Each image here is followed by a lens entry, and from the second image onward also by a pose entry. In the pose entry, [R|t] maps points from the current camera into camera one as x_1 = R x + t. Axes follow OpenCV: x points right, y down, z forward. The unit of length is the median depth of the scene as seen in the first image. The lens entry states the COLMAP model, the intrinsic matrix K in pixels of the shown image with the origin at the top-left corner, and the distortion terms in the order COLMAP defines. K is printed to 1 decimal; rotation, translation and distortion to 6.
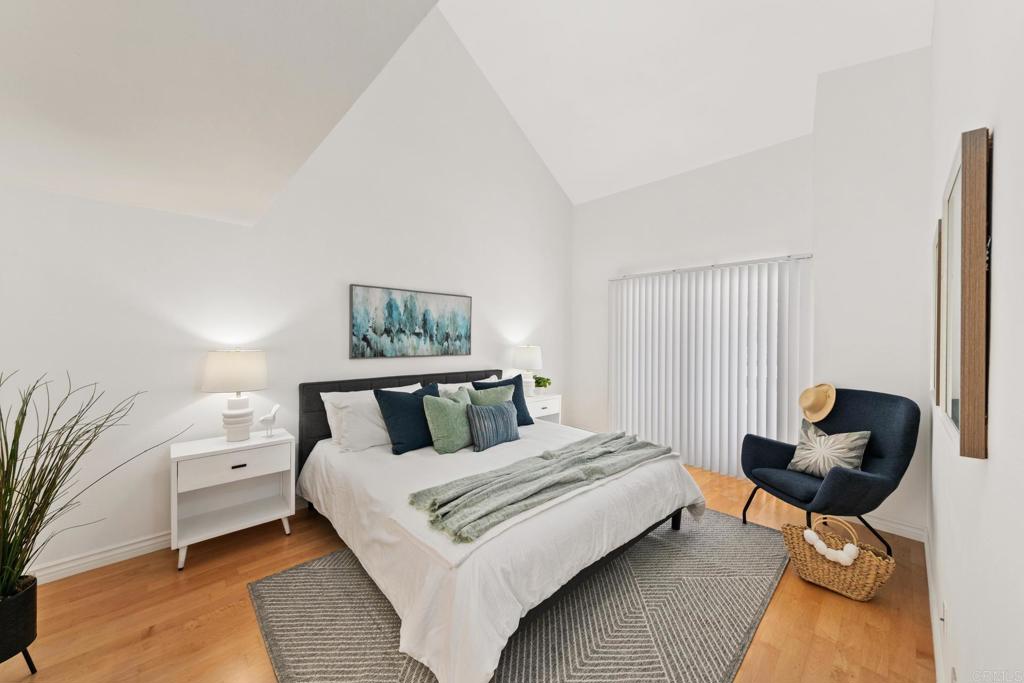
lens RADIAL K [[378.2, 0, 510.6], [0, 378.2, 339.7], [0, 0, 1]] dist [0.011253, -0.001630]
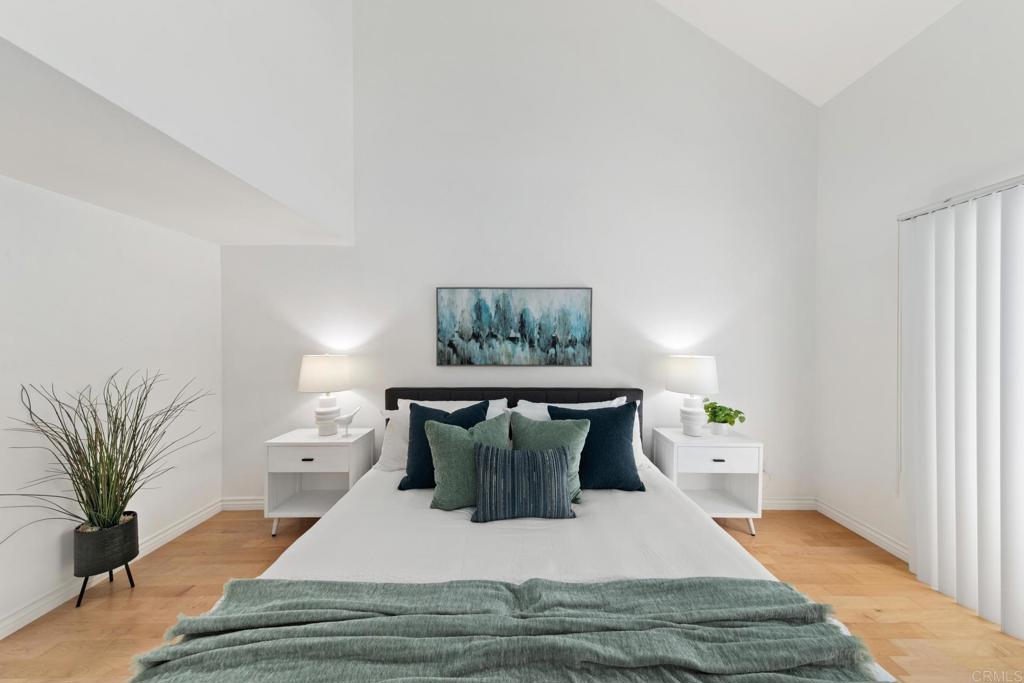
lens RADIAL K [[323.9, 0, 514.1], [0, 323.9, 343.3], [0, 0, 1]] dist [0.002713, -0.000046]
pose [[0.721741, -0.010503, -0.692084, 0.256400], [0.000607, 0.999894, -0.014541, 0.005510], [0.692163, 0.010075, 0.721671, 0.497559]]
